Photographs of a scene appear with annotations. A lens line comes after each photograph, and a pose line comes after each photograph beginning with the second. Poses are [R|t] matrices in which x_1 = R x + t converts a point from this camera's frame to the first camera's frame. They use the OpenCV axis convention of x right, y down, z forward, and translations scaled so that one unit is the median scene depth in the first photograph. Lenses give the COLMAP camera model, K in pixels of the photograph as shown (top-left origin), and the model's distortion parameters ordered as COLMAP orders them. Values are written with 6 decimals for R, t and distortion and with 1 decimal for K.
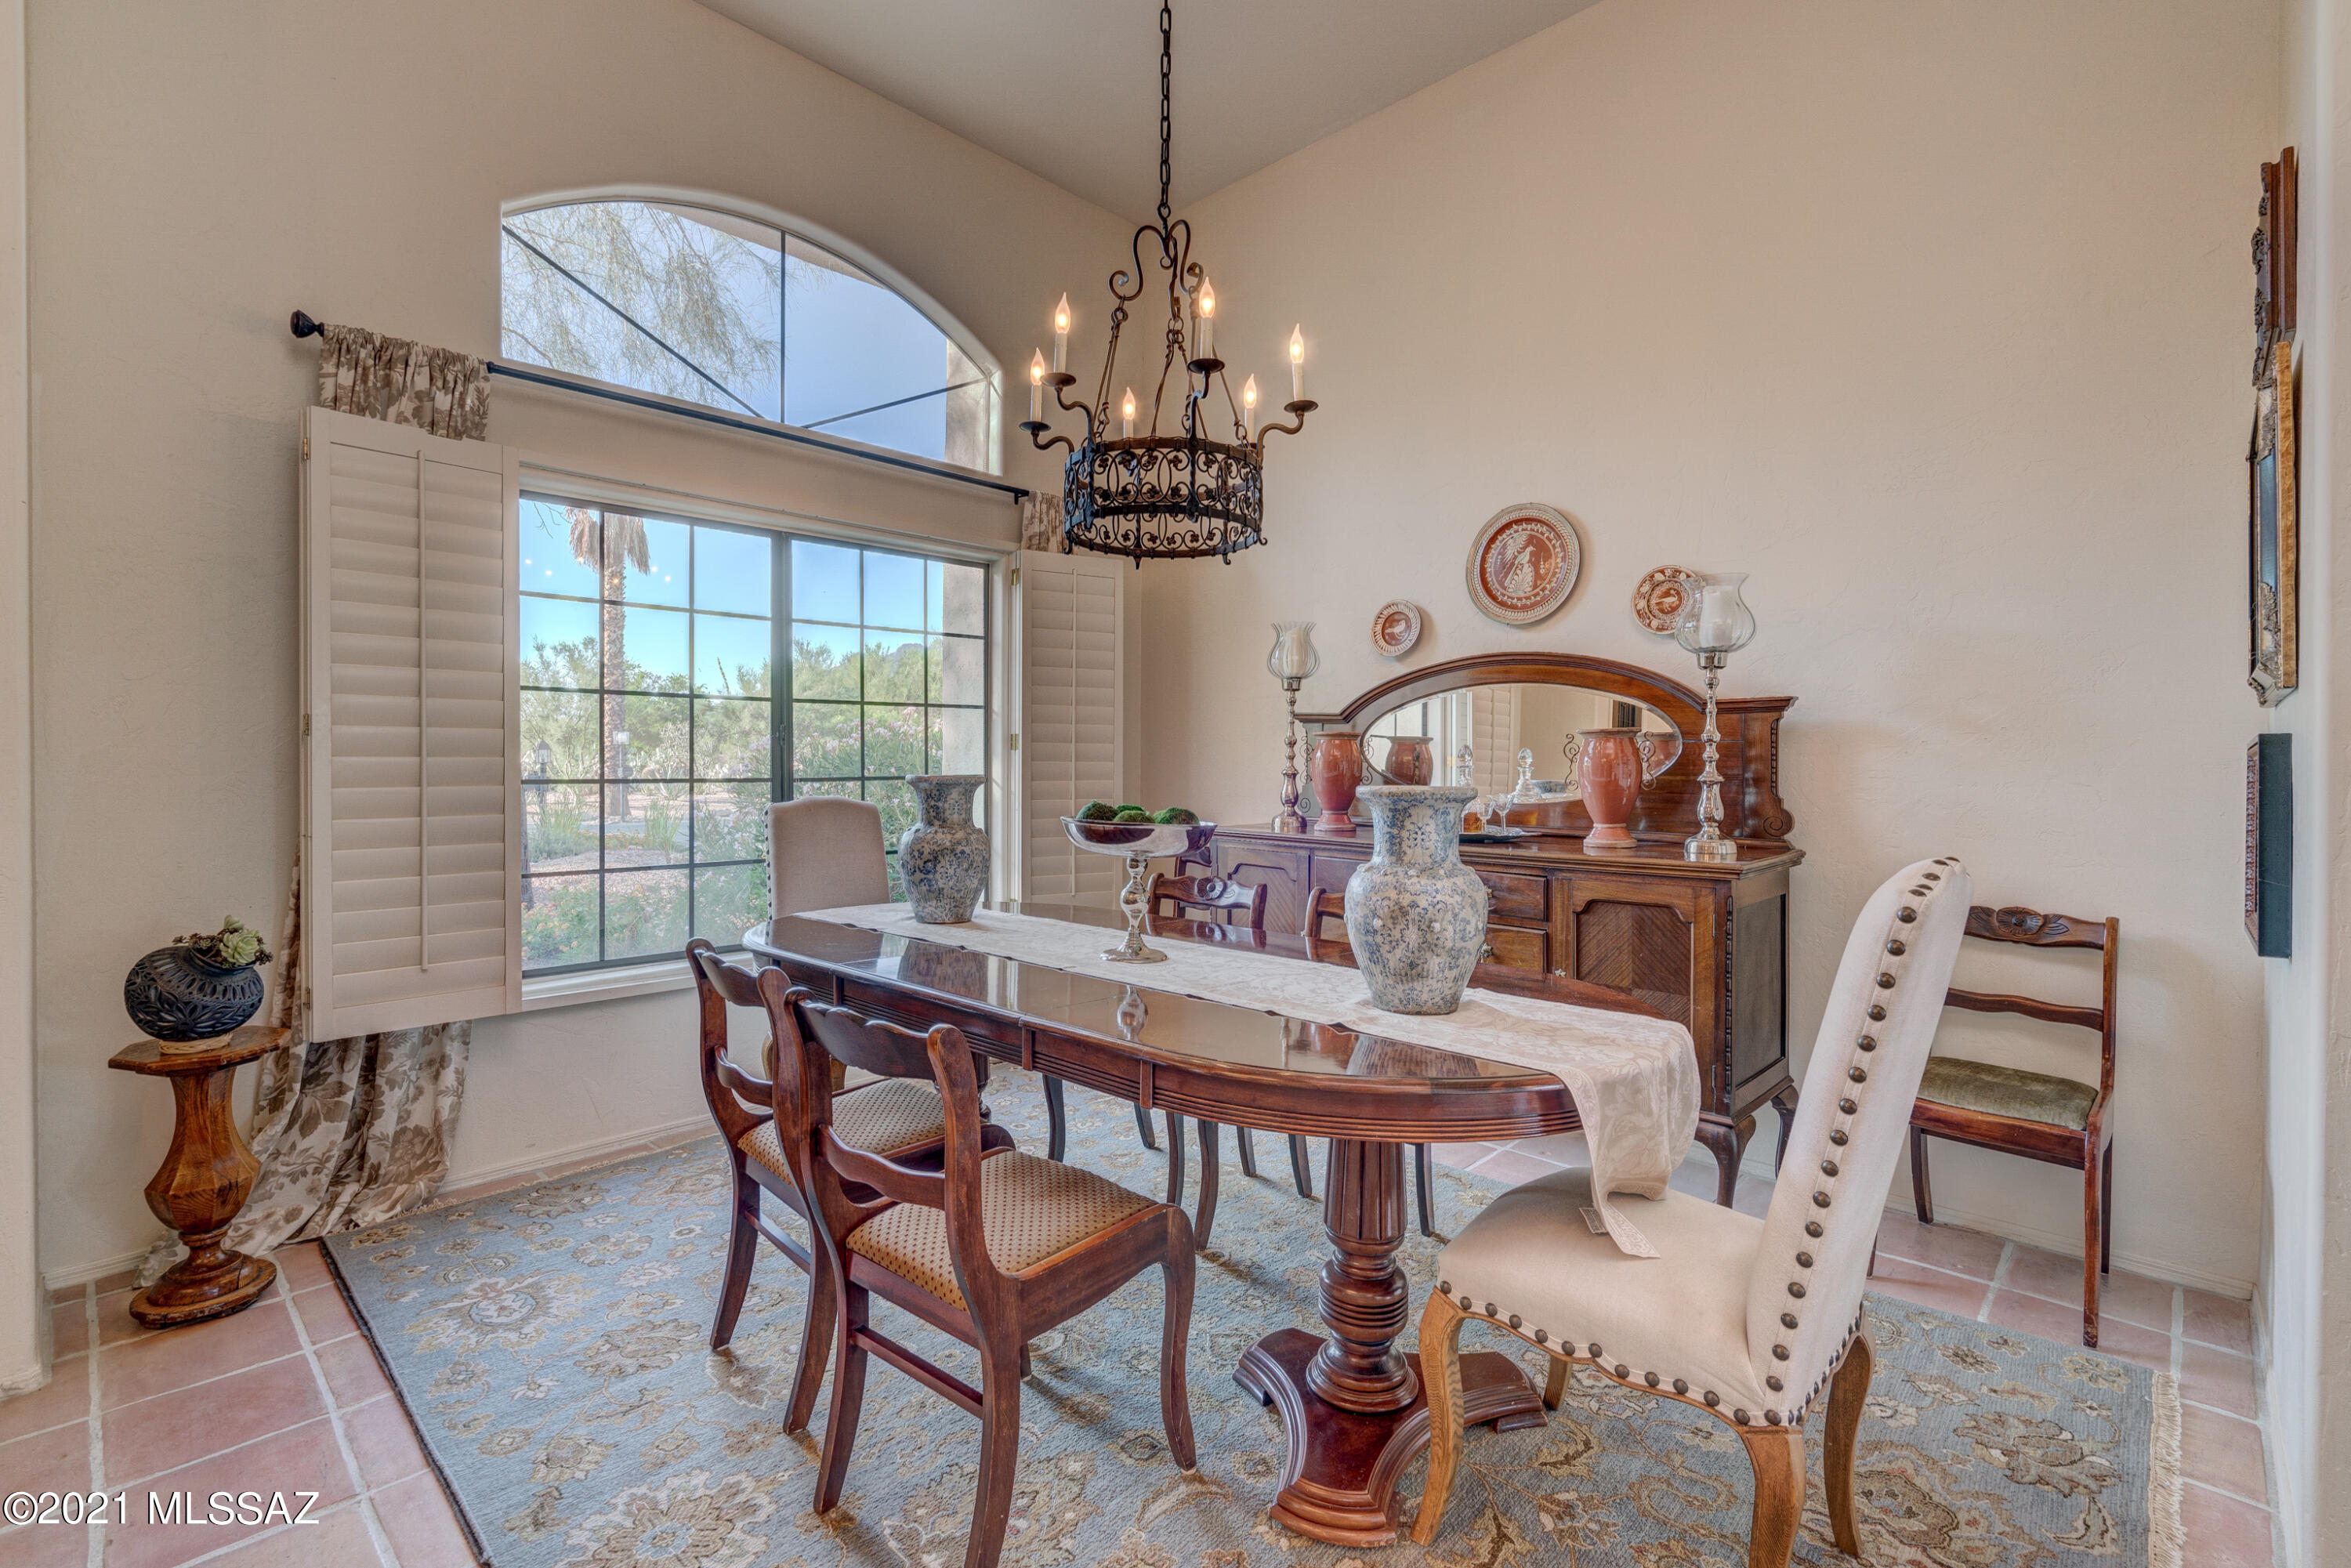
lens RADIAL K [[1069.7, 0, 1188.0], [0, 1069.7, 771.5], [0, 0, 1]] dist [-0.003804, 0.001170]
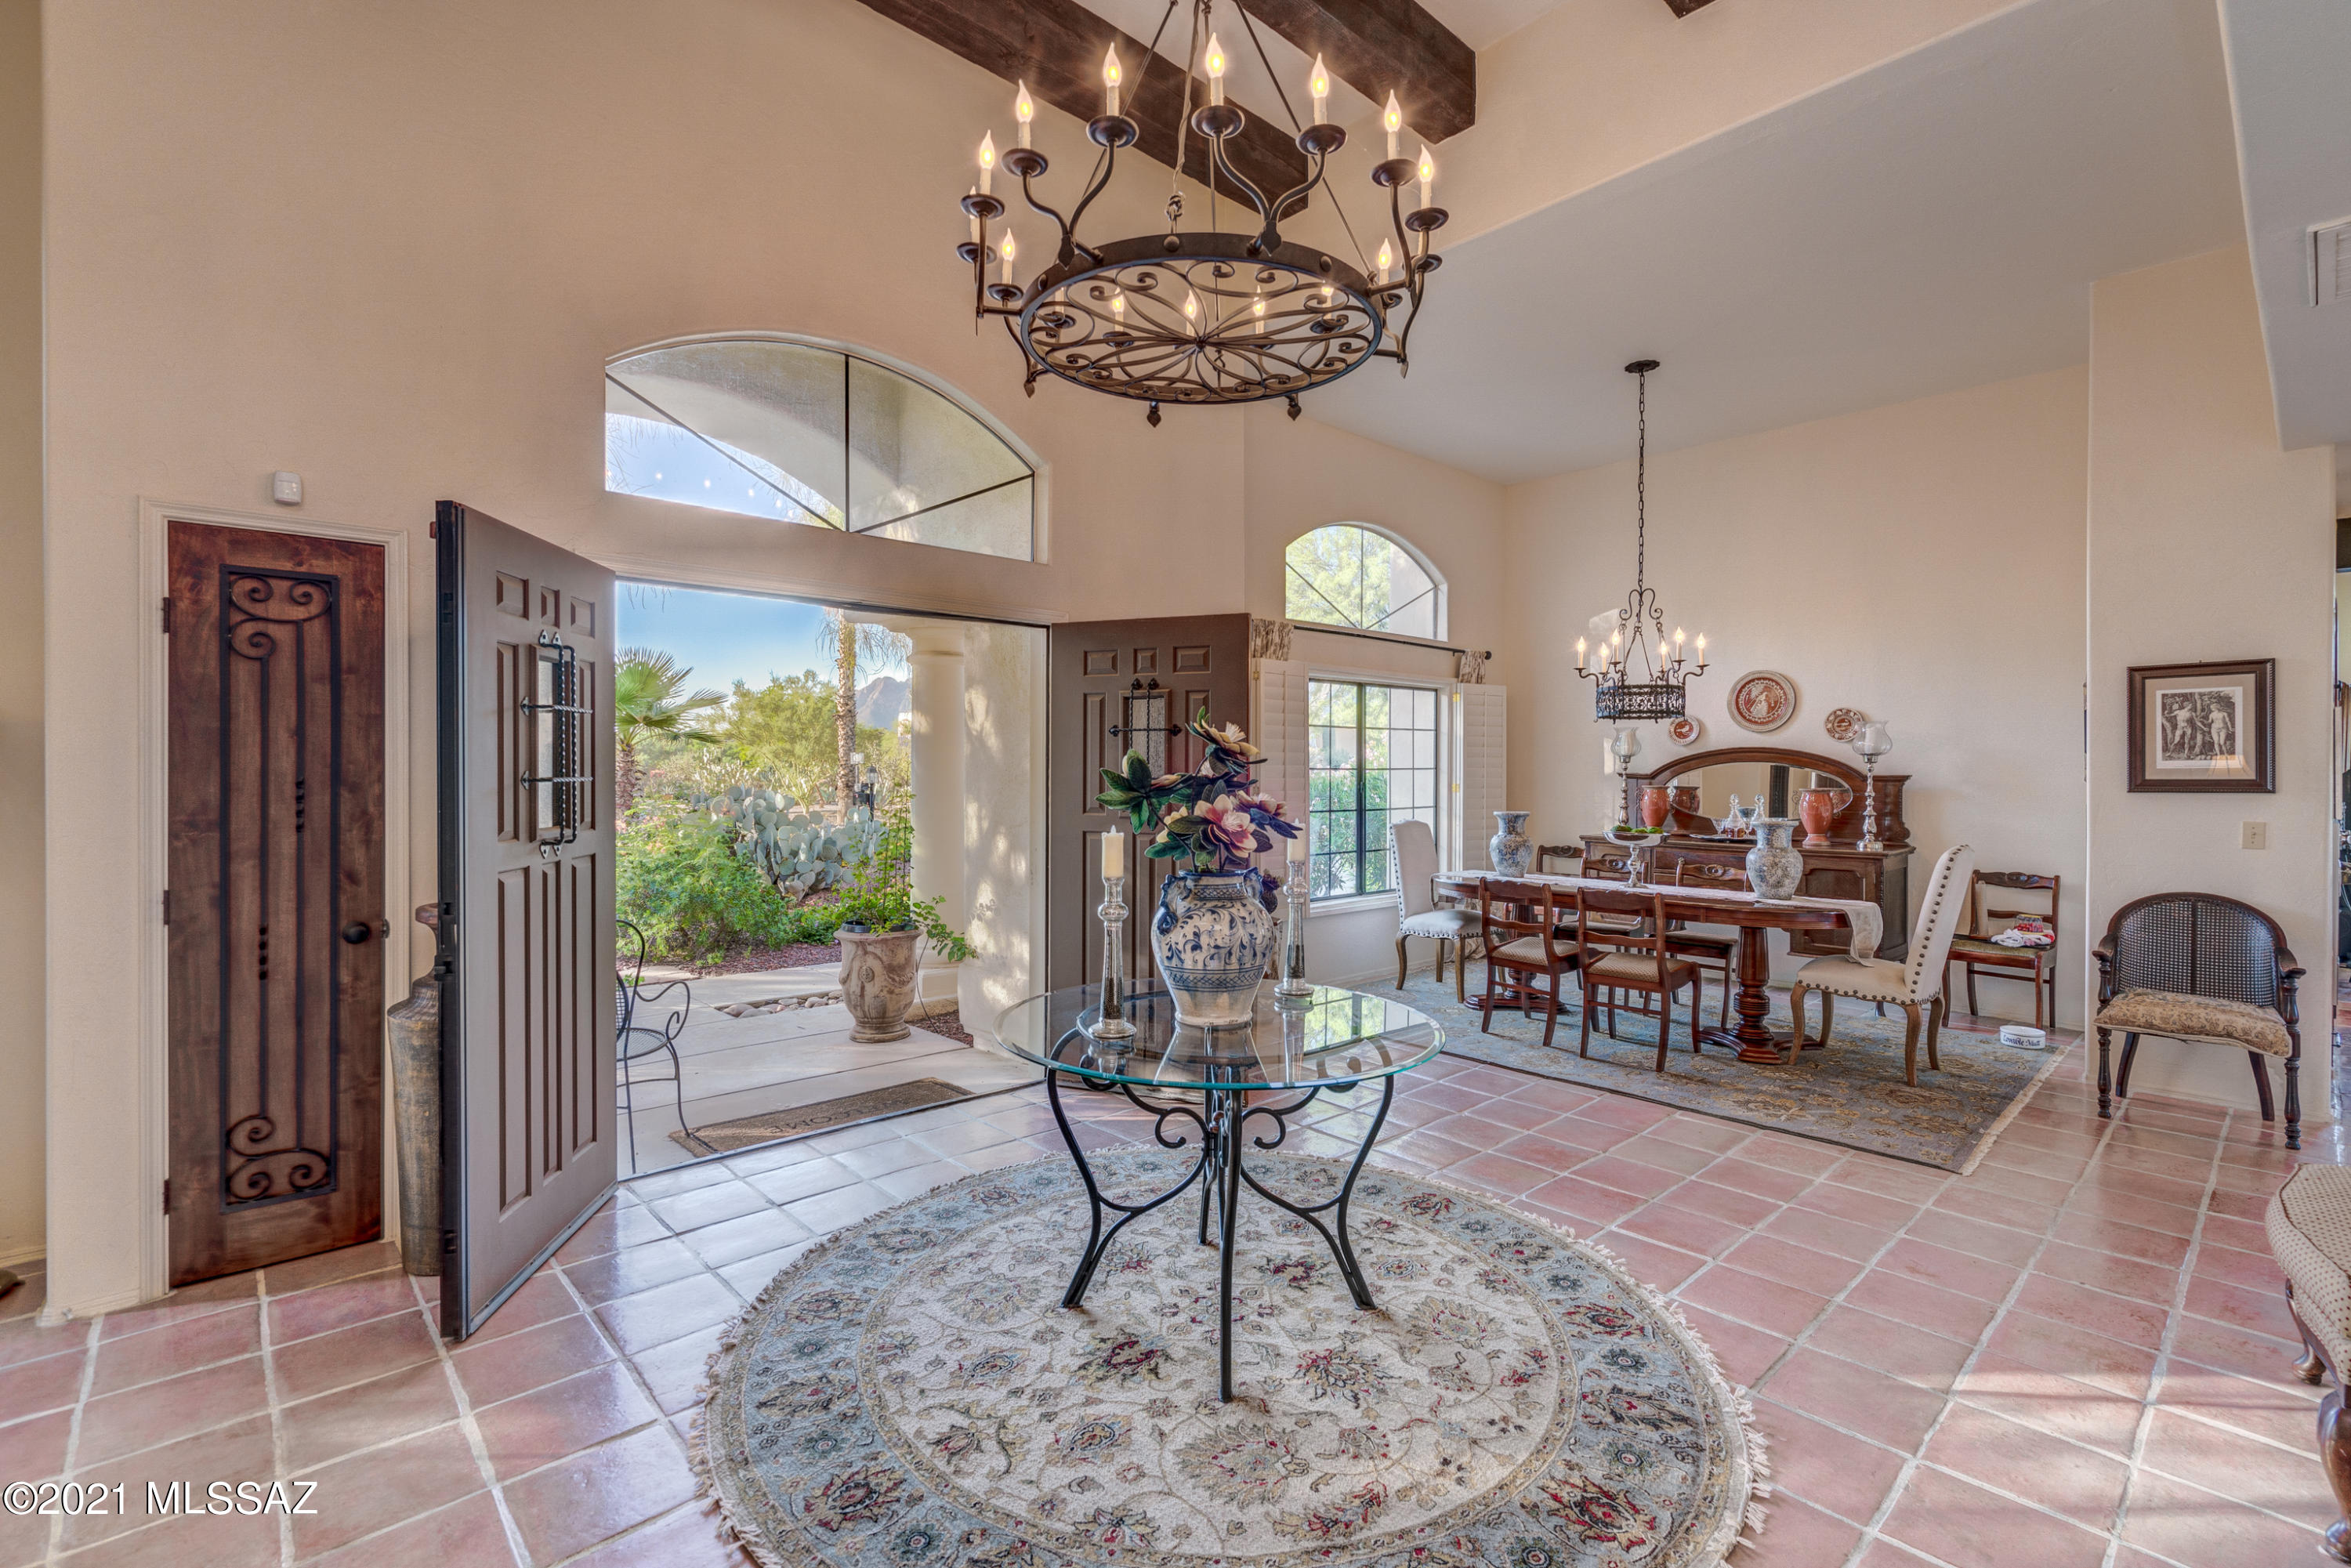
lens RADIAL K [[1069.7, 0, 1163.3], [0, 1069.7, 779.7], [0, 0, 1]] dist [-0.003804, 0.001170]
pose [[0.996867, -0.002156, -0.079069, -0.737659], [0.002160, 0.999998, -0.000035, -0.061895], [0.079069, -0.000136, 0.996869, -1.223021]]
